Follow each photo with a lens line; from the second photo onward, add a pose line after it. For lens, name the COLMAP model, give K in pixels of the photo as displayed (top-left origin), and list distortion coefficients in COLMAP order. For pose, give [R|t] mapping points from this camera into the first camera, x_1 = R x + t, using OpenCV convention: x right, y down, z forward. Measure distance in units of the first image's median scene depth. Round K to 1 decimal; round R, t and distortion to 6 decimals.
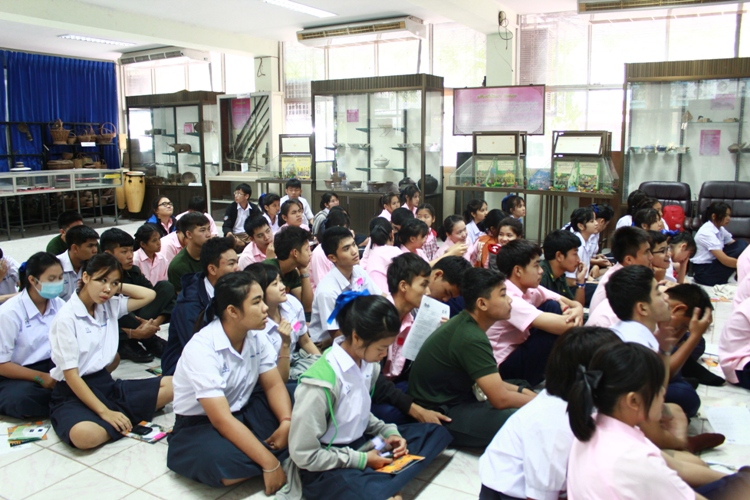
lens RADIAL K [[623.0, 0, 372.4], [0, 623.0, 247.2], [0, 0, 1]] dist [-0.166420, 0.151403]
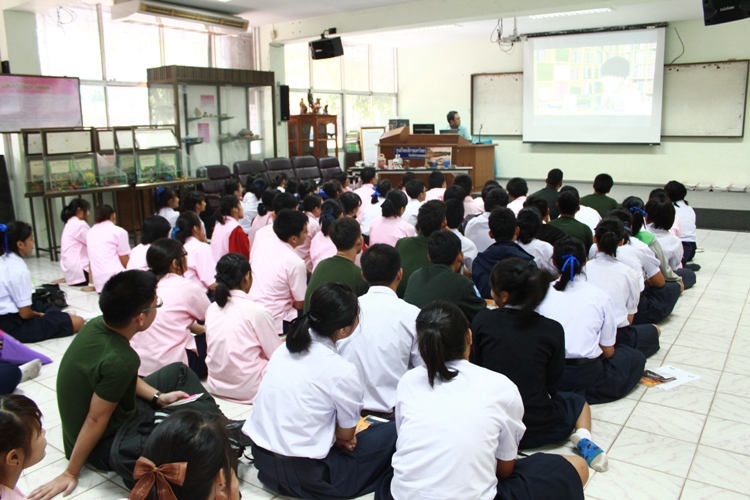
lens RADIAL K [[623.0, 0, 372.4], [0, 623.0, 247.2], [0, 0, 1]] dist [-0.166420, 0.151403]
pose [[0.082998, -0.189428, 0.978380, -0.677744], [0.172910, 0.969614, 0.173062, -0.098102], [-0.981434, 0.154808, 0.113230, 0.513573]]
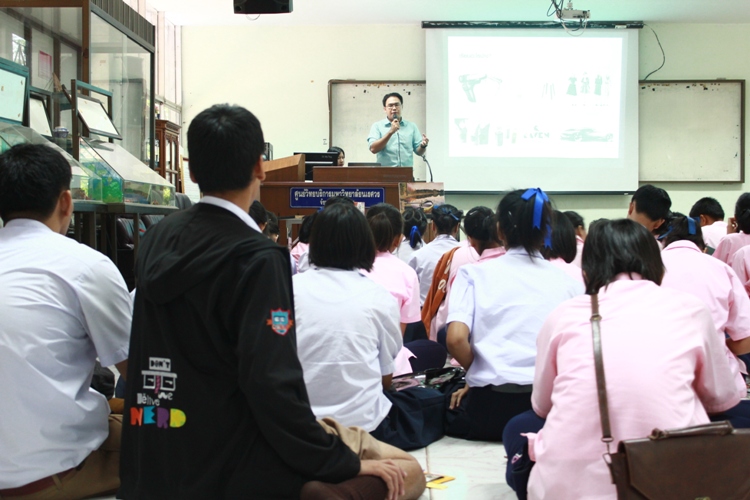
lens RADIAL K [[1098.1, 0, 375.0], [0, 1098.1, 250.0], [0, 0, 1]] dist [-0.024889, 0.001988]
pose [[-0.485171, -0.018875, 0.874215, -0.540367], [0.135742, 0.986021, 0.096623, -0.109505], [-0.863819, 0.165547, -0.475827, 1.194222]]
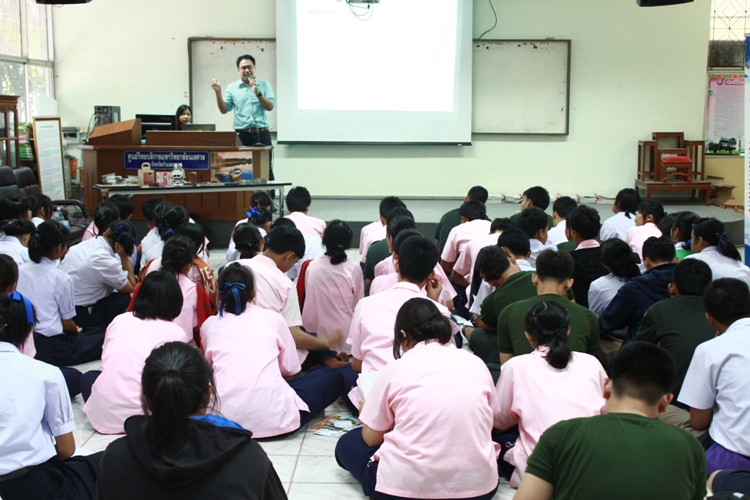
lens RADIAL K [[1002.5, 0, 375.0], [0, 1002.5, 250.0], [0, 0, 1]] dist [-0.049849, 0.022239]
pose [[-0.493471, -0.119491, 0.861515, -0.658619], [0.130064, 0.969242, 0.208933, -0.181121], [-0.859982, 0.215155, -0.462751, 0.975677]]
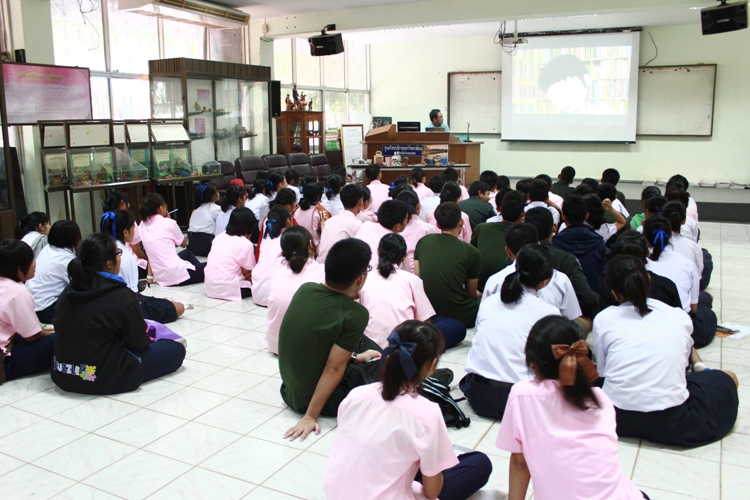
lens RADIAL K [[668.2, 0, 375.0], [0, 668.2, 250.0], [0, 0, 1]] dist [-0.150637, 0.149574]
pose [[-0.052408, -0.181860, 0.981927, -0.782498], [0.164204, 0.968325, 0.188105, -0.121909], [-0.985033, 0.171095, -0.020886, 0.681488]]
